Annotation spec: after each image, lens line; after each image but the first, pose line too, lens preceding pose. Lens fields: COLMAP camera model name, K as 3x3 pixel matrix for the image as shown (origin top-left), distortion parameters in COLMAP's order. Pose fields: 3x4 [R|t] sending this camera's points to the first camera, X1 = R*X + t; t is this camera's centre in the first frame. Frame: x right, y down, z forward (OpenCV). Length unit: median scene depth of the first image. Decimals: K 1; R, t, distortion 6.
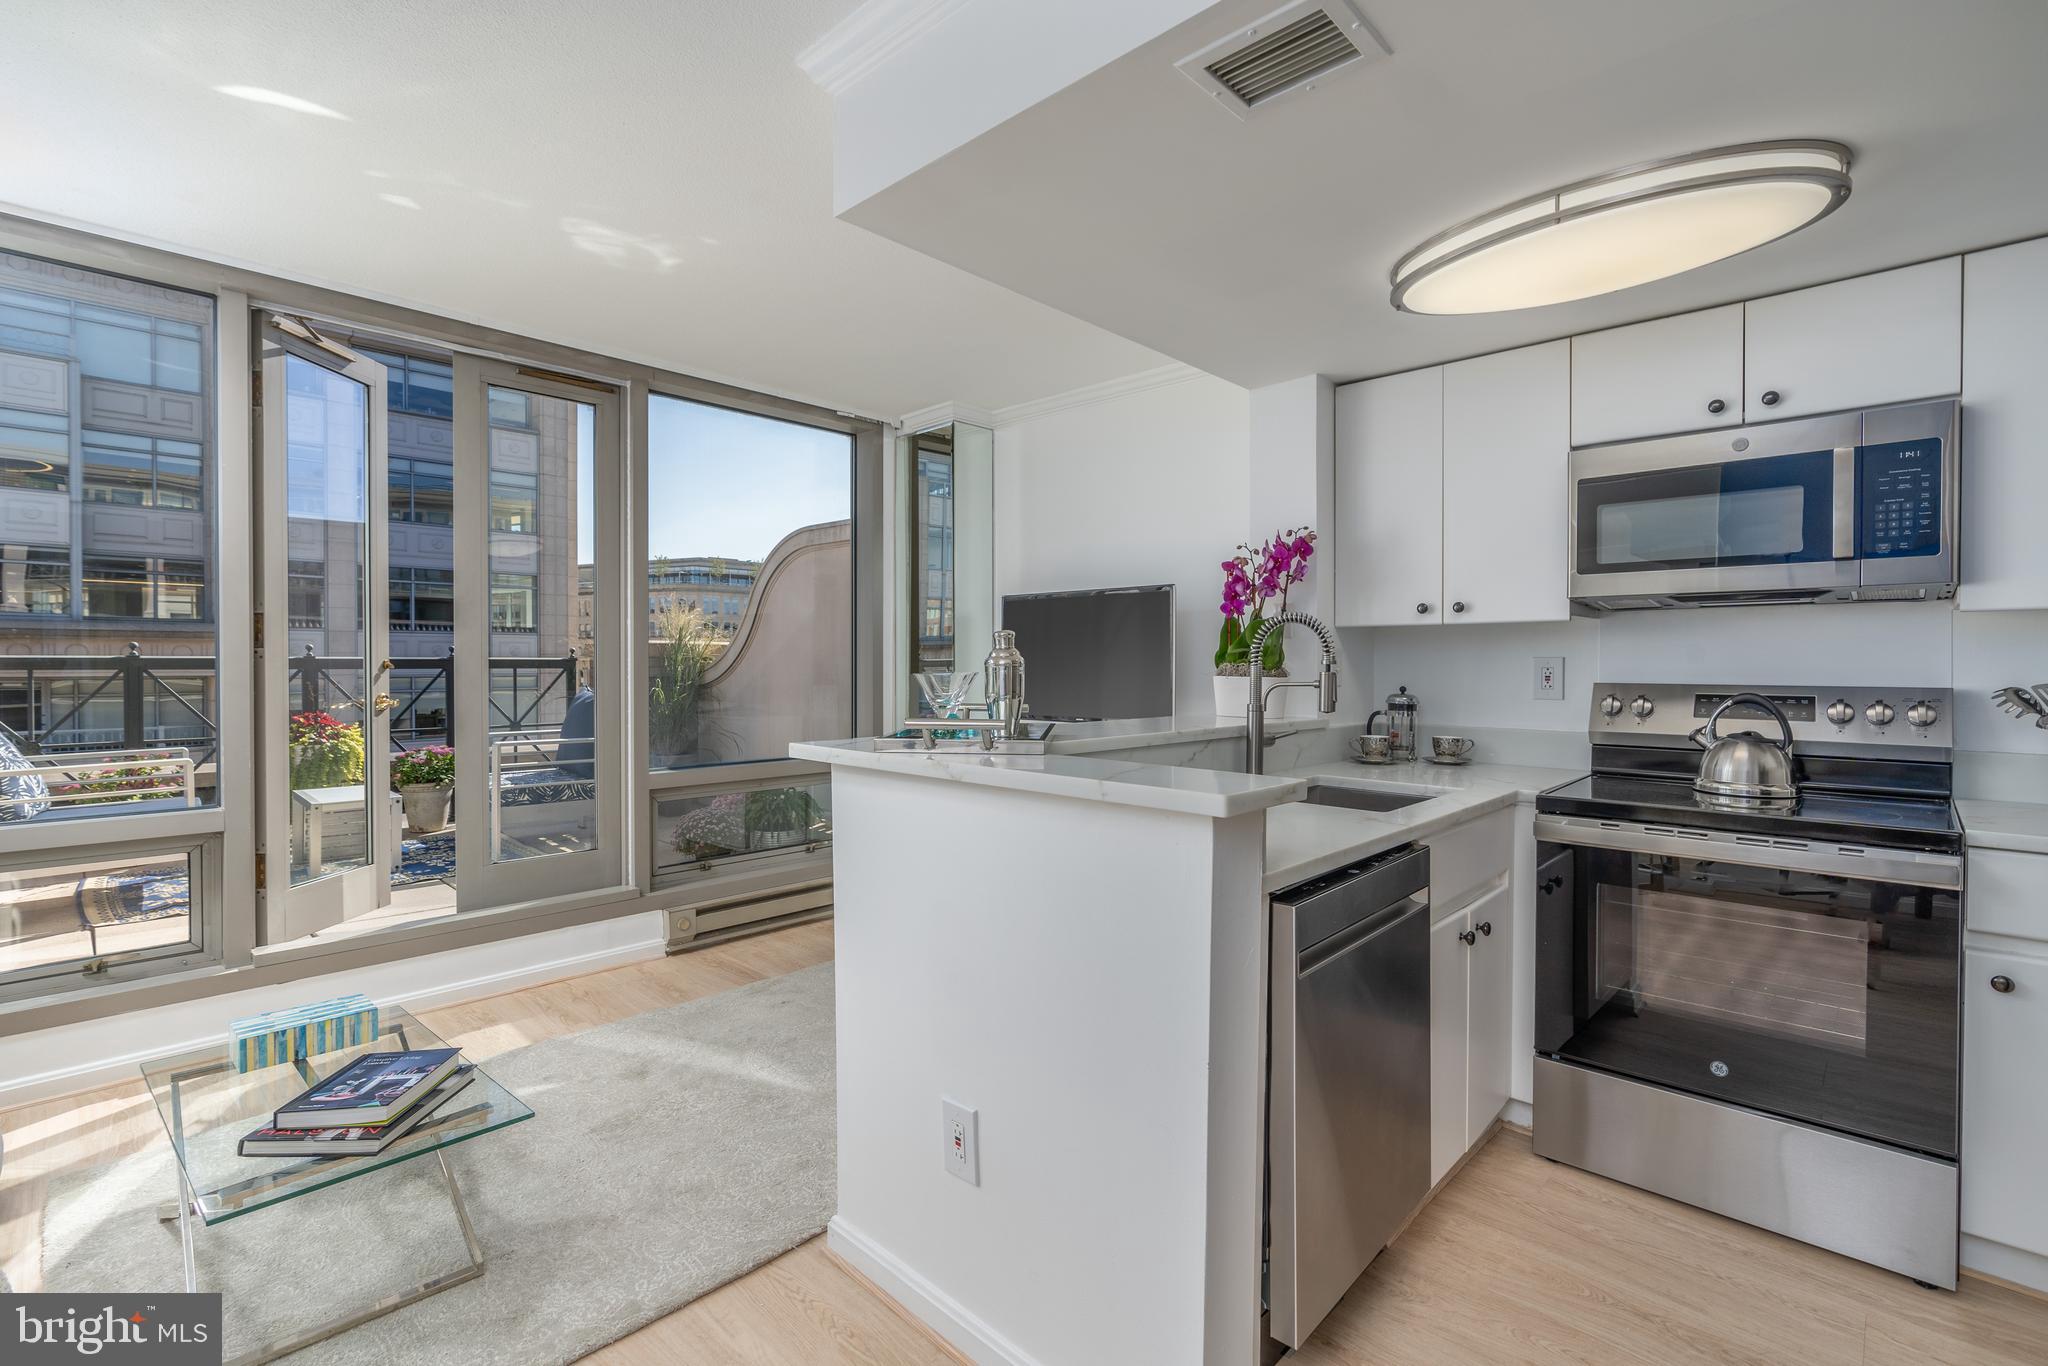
lens RADIAL K [[932.4, 0, 1026.4], [0, 932.4, 675.1], [0, 0, 1]] dist [-0.011426, 0.005927]
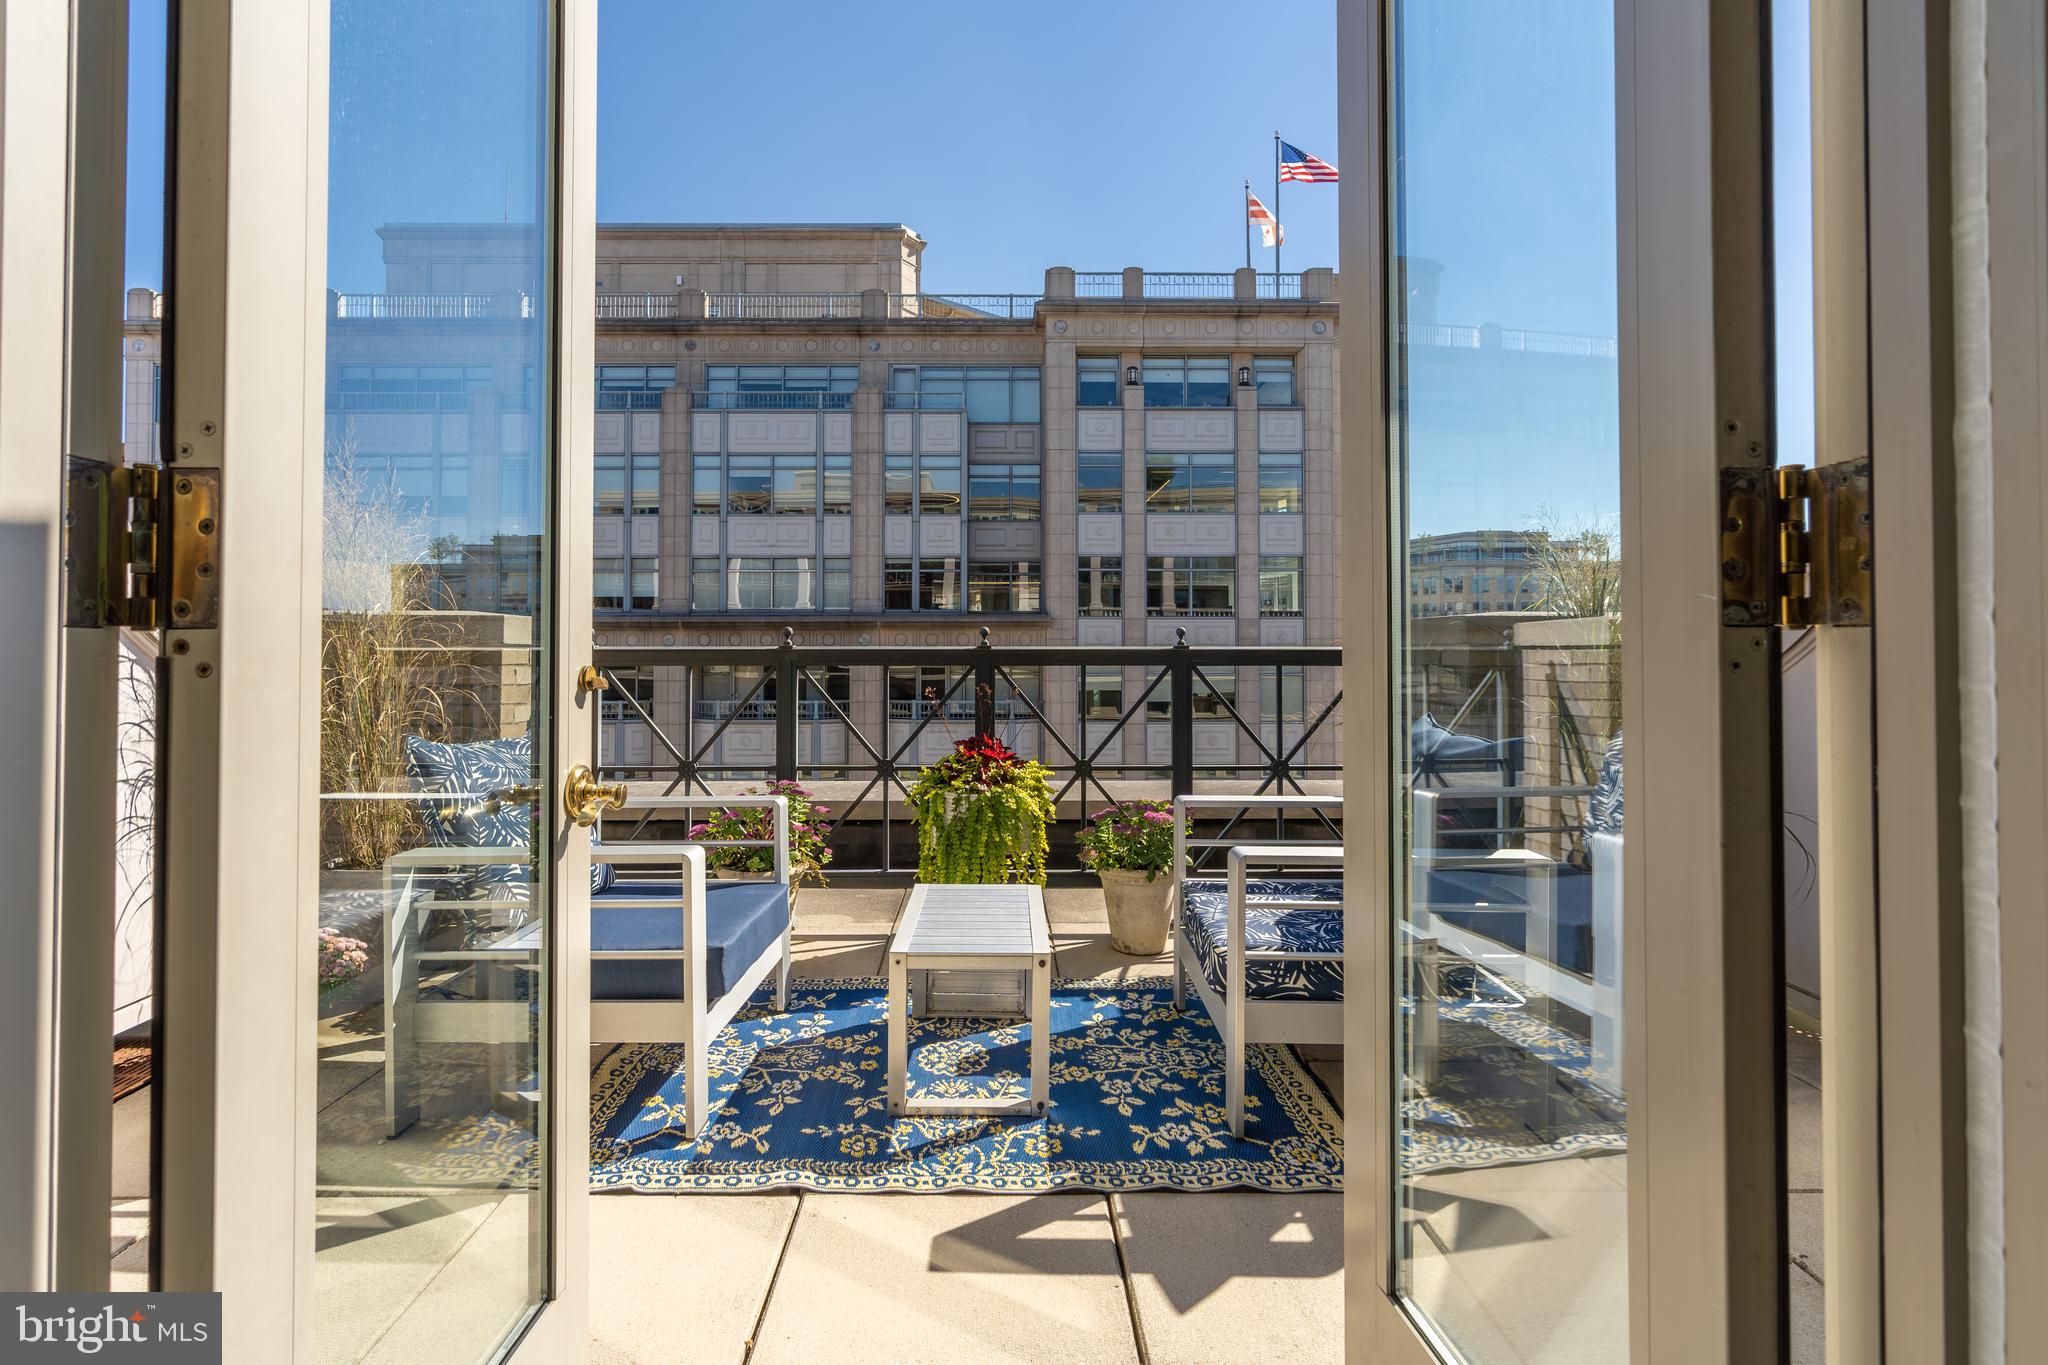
lens RADIAL K [[941.8, 0, 991.1], [0, 941.8, 631.2], [0, 0, 1]] dist [-0.002212, -0.000040]
pose [[0.694985, -0.012652, -0.718913, -0.062432], [-0.008818, 0.999620, -0.026116, -0.002557], [0.718970, 0.024490, 0.694610, 0.113915]]
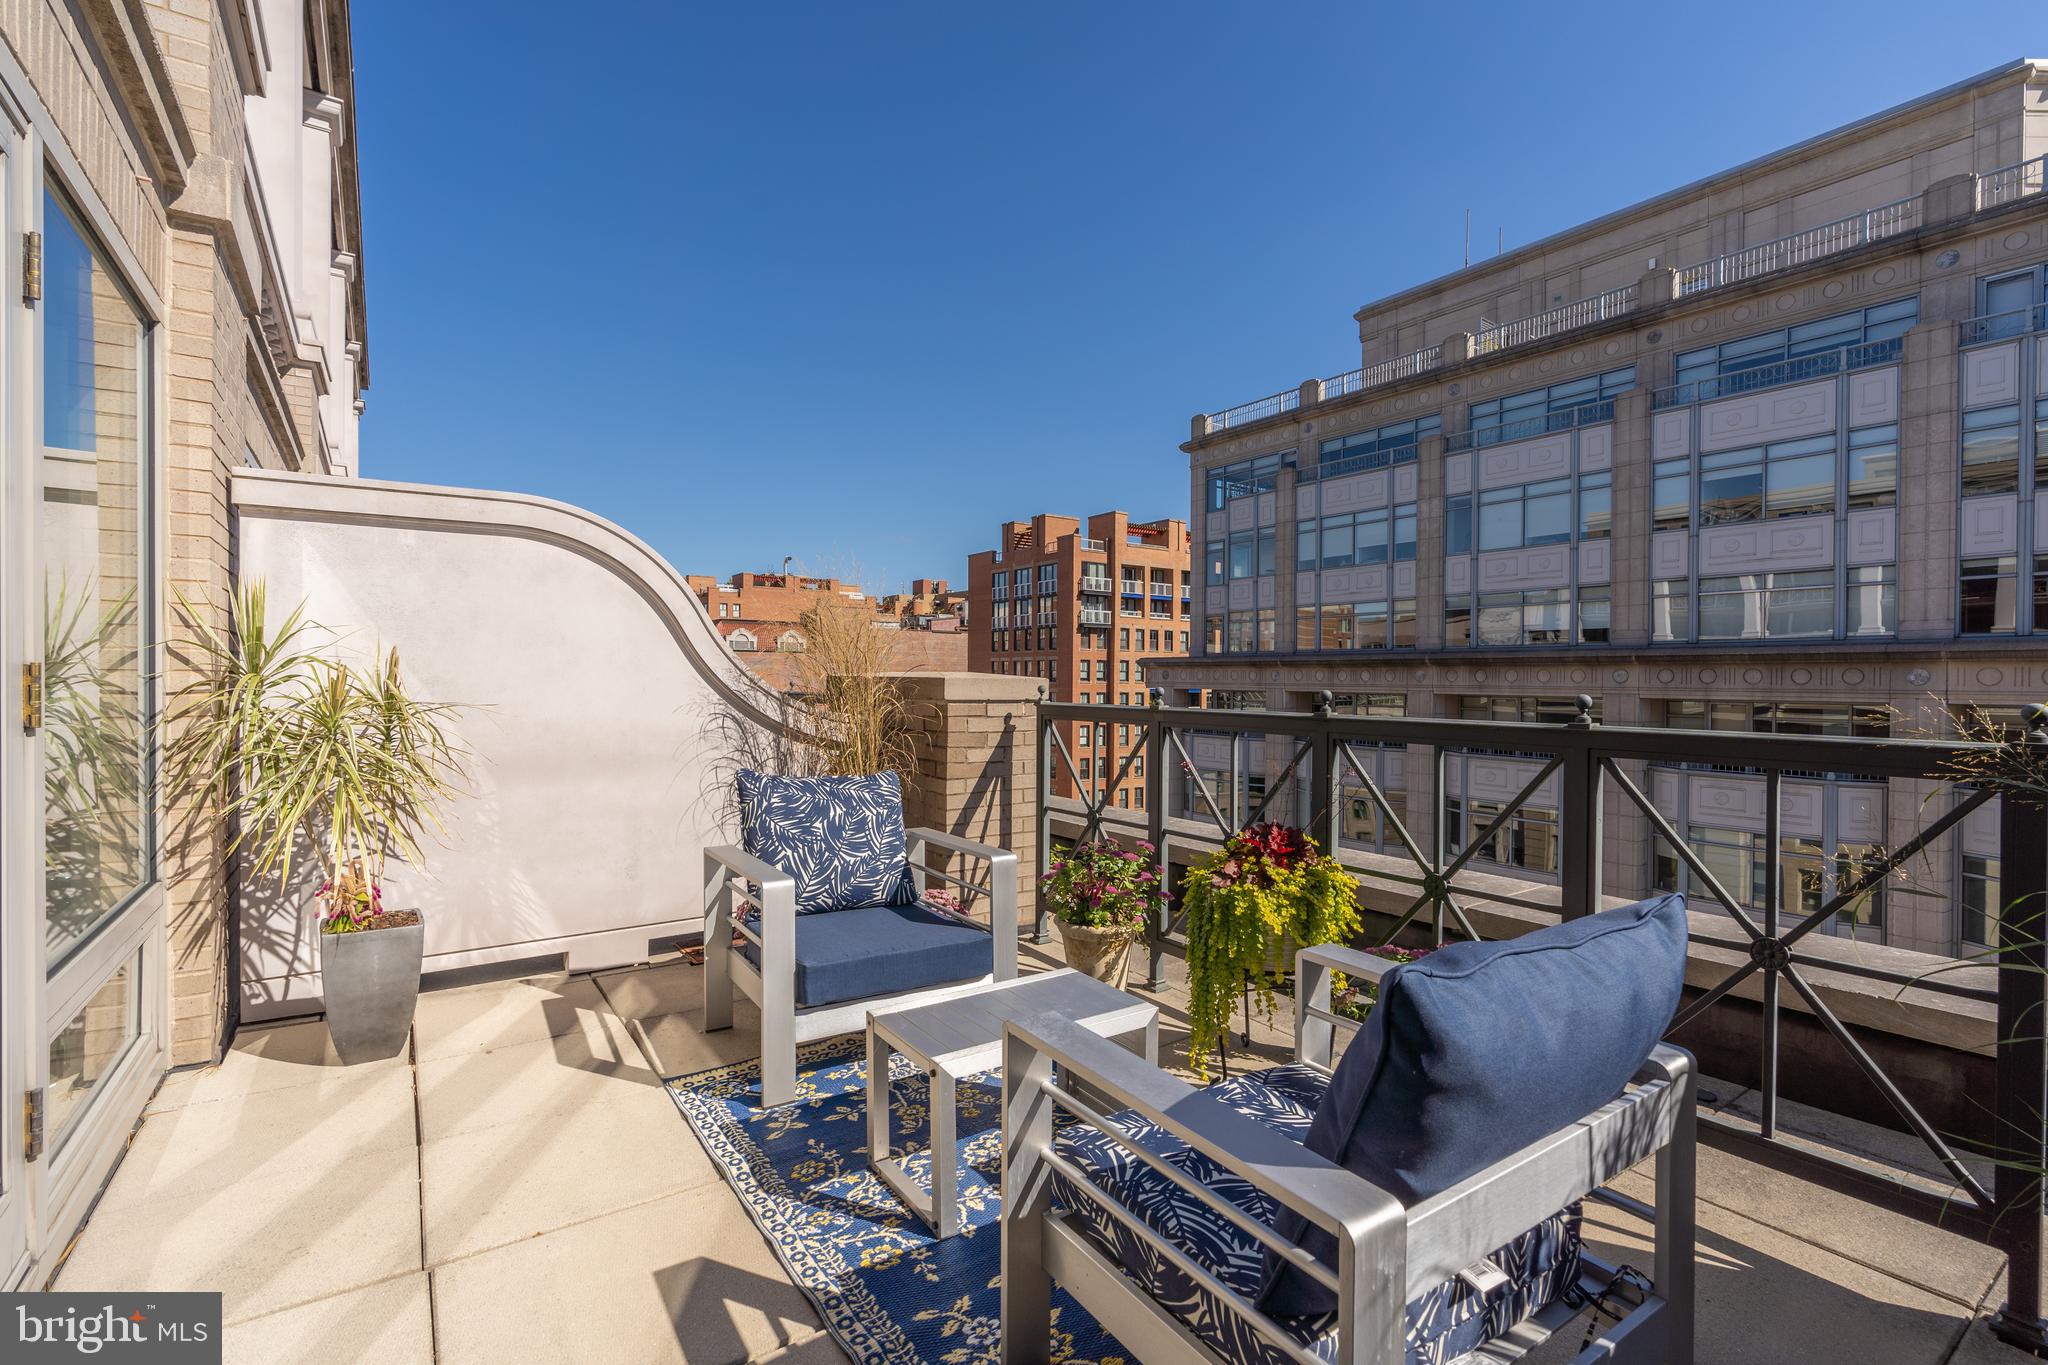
lens RADIAL K [[932.4, 0, 1026.4], [0, 932.4, 674.6], [0, 0, 1]] dist [-0.011426, 0.005927]
pose [[-0.199485, -0.004684, -0.979890, -0.047270], [-0.019142, 0.999816, -0.000883, -0.007671], [0.979714, 0.018581, -0.199538, 0.193647]]
